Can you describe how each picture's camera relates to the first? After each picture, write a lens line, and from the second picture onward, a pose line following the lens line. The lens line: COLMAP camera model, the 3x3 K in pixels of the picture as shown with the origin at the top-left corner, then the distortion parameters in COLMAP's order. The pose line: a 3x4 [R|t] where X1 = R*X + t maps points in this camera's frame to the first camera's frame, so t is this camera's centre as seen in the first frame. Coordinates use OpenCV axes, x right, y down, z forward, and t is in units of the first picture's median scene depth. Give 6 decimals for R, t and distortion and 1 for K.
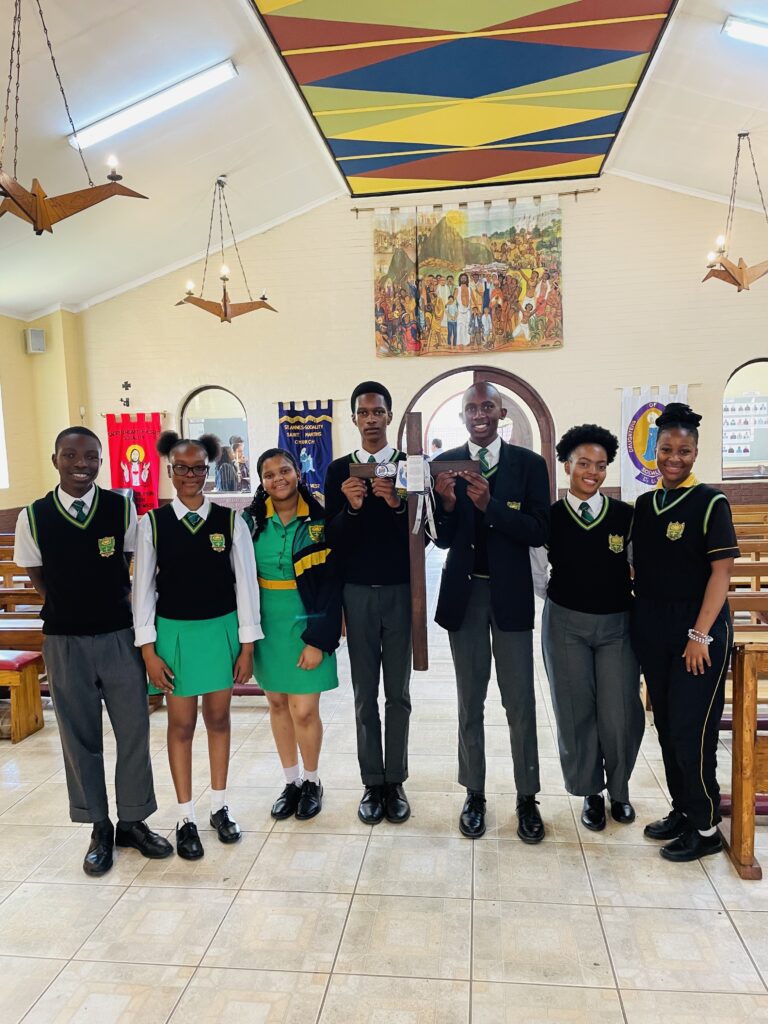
lens RADIAL K [[773.4, 0, 384.0], [0, 773.4, 512.0], [0, 0, 1]] dist [0.101109, -0.123387]
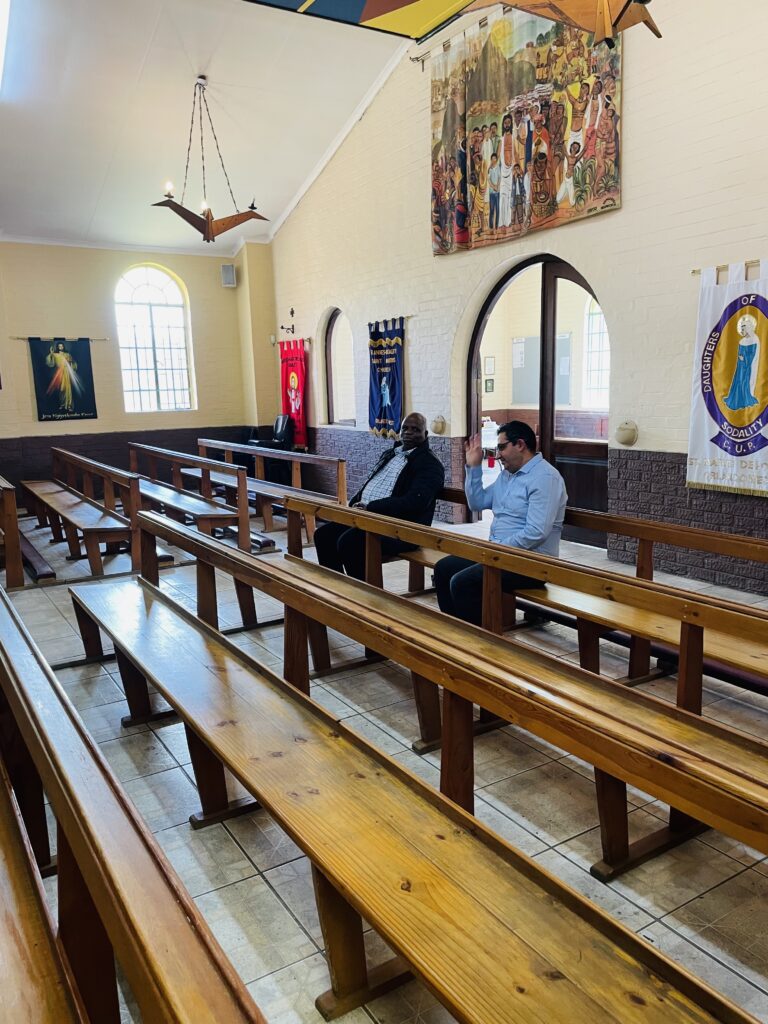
lens RADIAL K [[773.4, 0, 384.0], [0, 773.4, 512.0], [0, 0, 1]] dist [0.101109, -0.123387]
pose [[0.635411, 0.143114, -0.758796, 0.593548], [-0.059565, 0.988831, 0.136621, -0.054761], [0.769873, -0.041613, 0.636839, 0.472709]]
